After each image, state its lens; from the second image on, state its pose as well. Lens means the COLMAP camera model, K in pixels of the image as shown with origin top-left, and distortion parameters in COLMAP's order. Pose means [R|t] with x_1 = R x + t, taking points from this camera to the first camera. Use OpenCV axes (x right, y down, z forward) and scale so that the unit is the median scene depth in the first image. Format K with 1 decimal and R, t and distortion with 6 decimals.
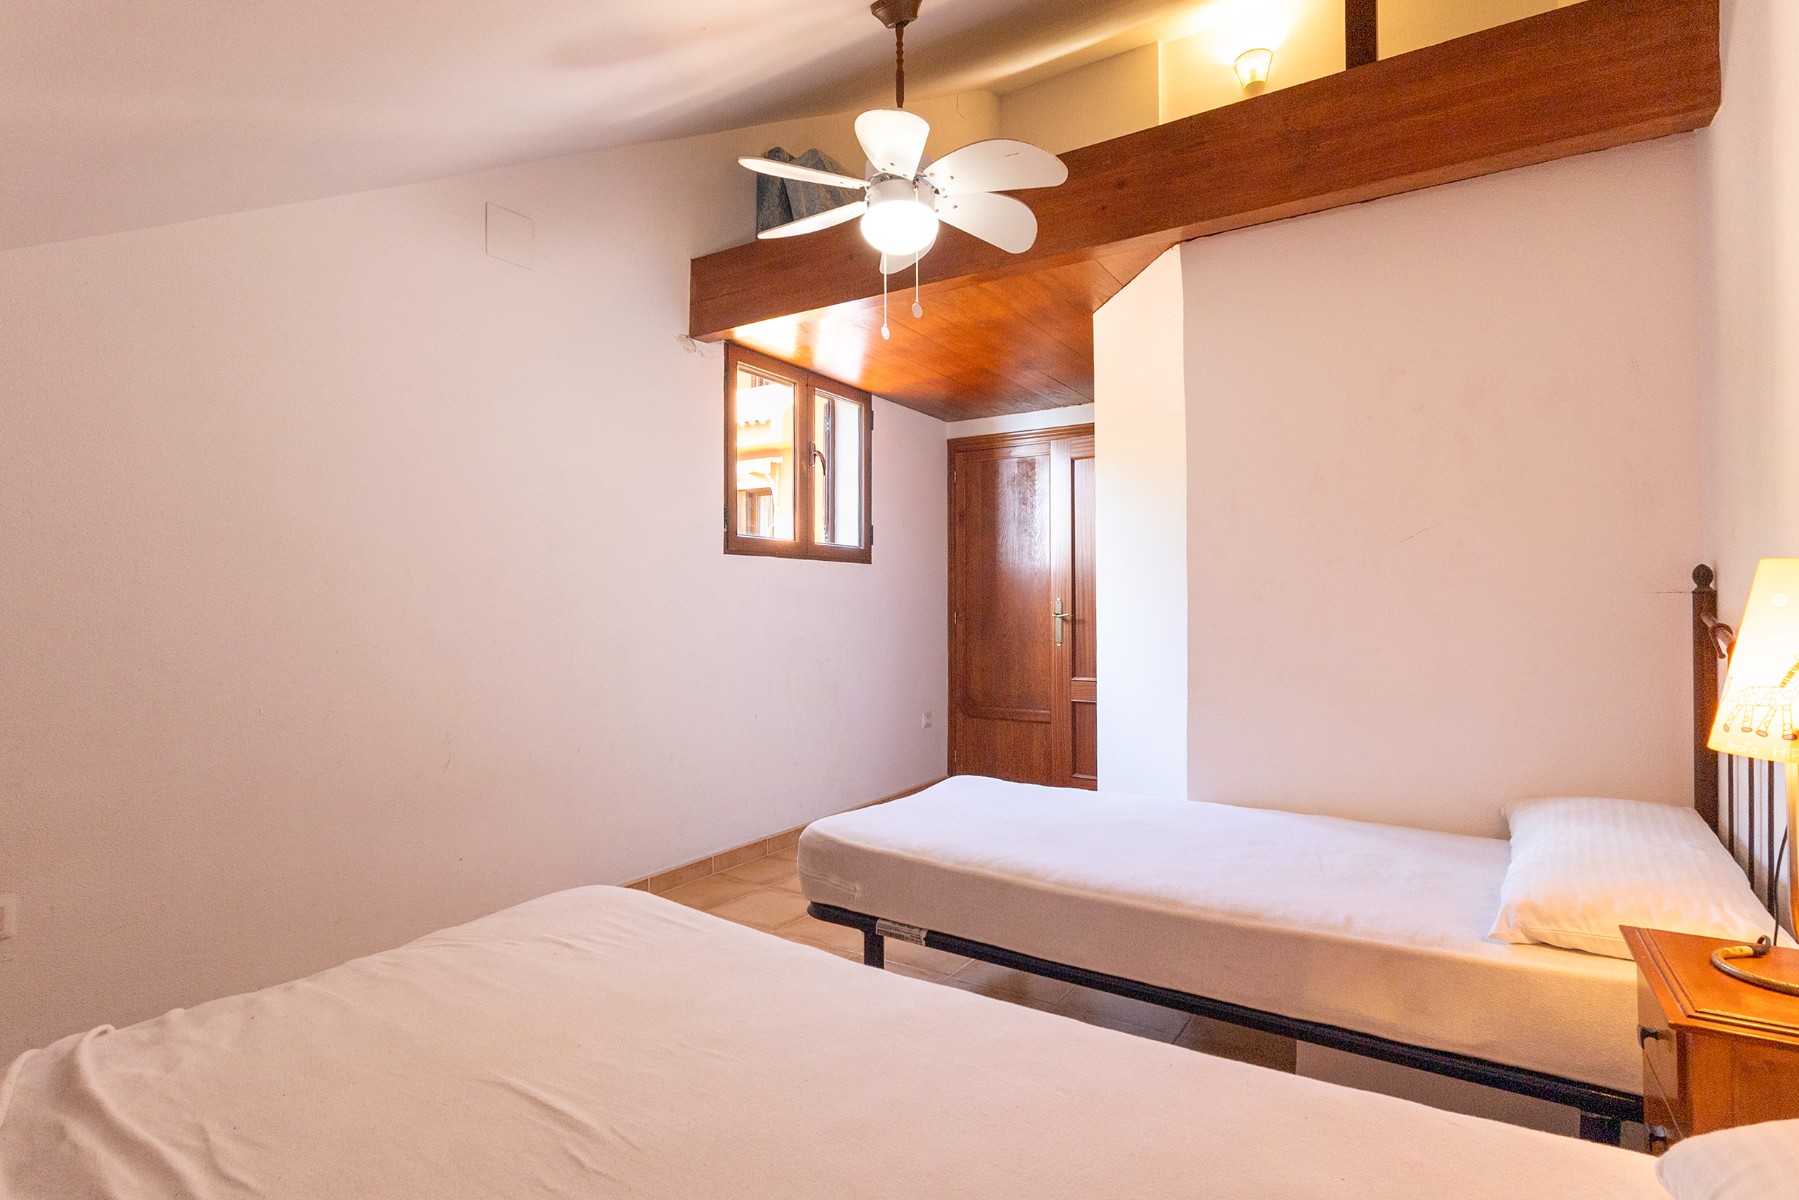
lens RADIAL K [[867.0, 0, 895.0], [0, 867.0, 599.3], [0, 0, 1]] dist [-0.004425, -0.000295]
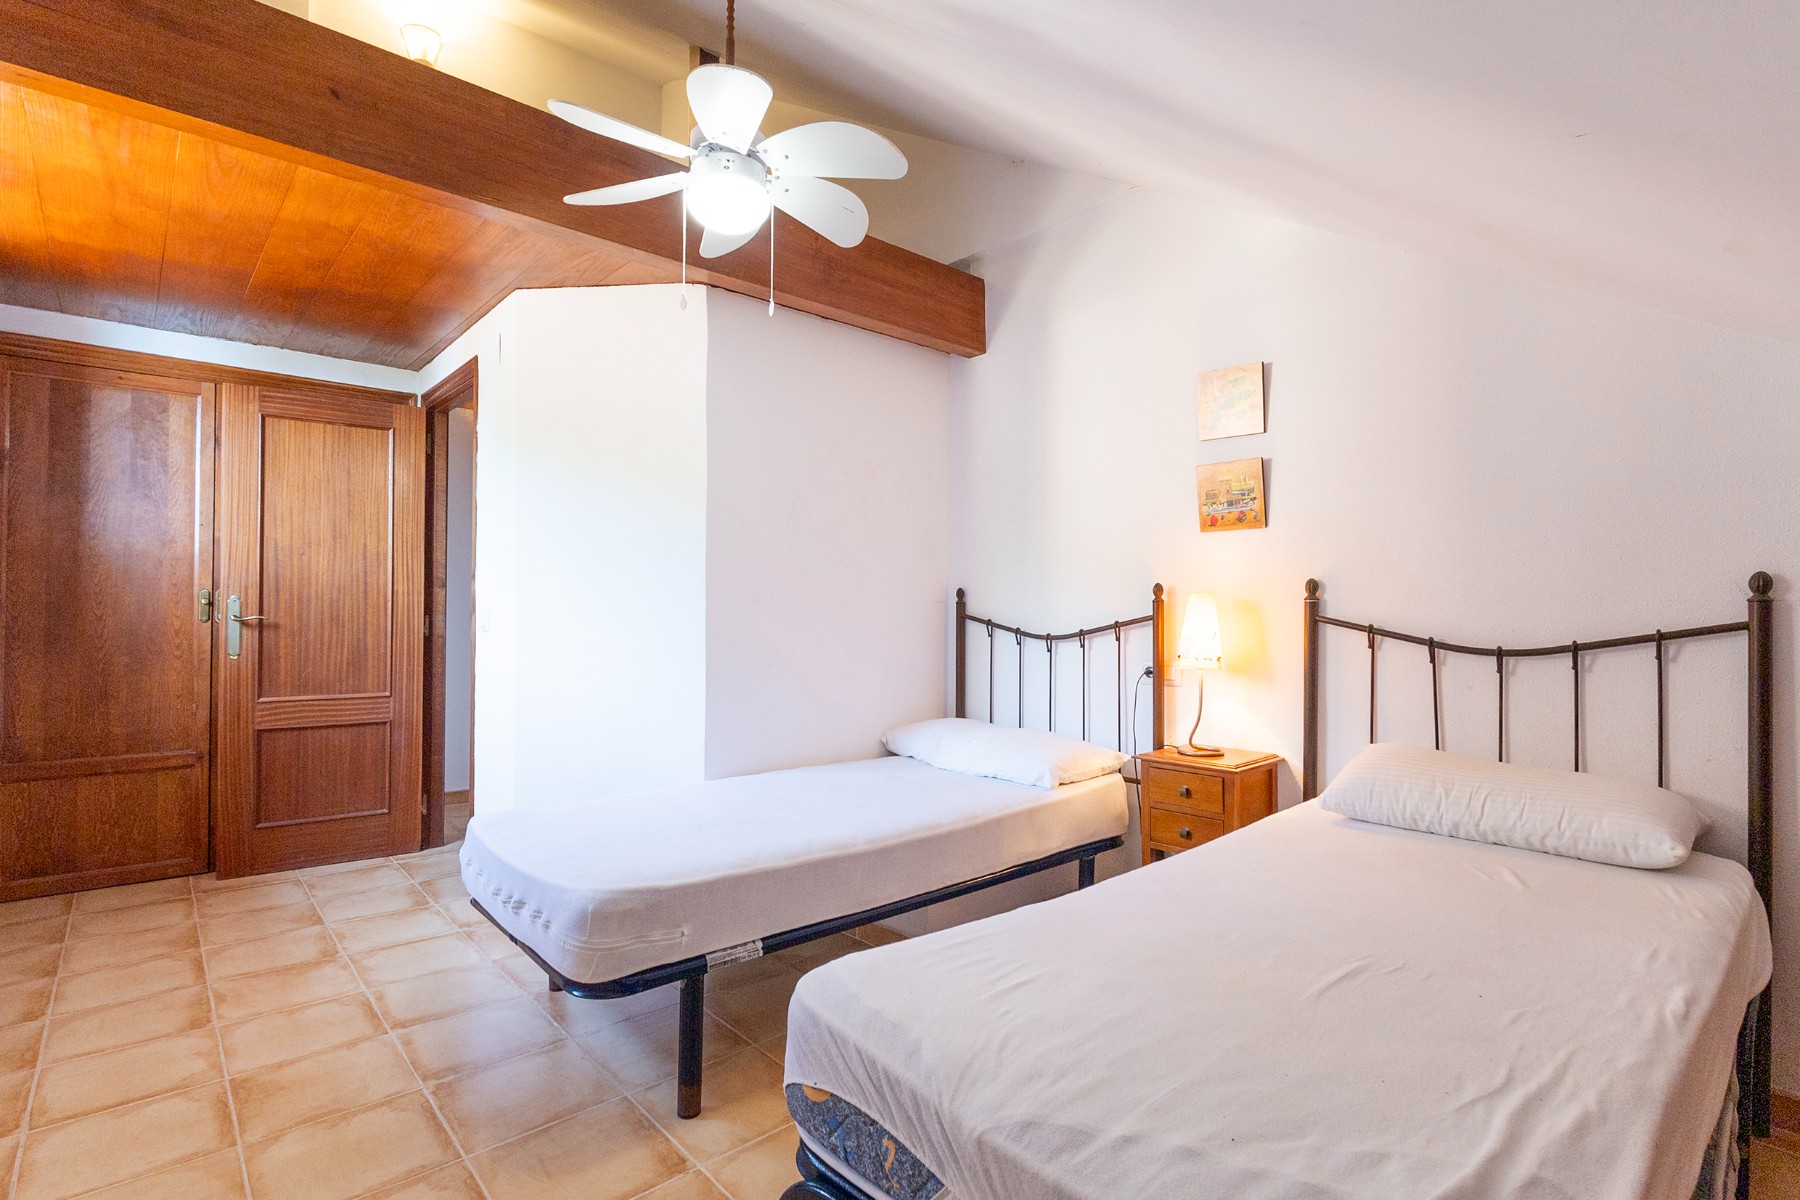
lens RADIAL K [[867.5, 0, 895.5], [0, 867.5, 599.3], [0, 0, 1]] dist [-0.004425, -0.000295]
pose [[0.279507, 0.007237, 0.960116, -0.832624], [-0.012973, 0.999909, -0.003760, -0.005679], [-0.960056, -0.011404, 0.279576, 0.547387]]
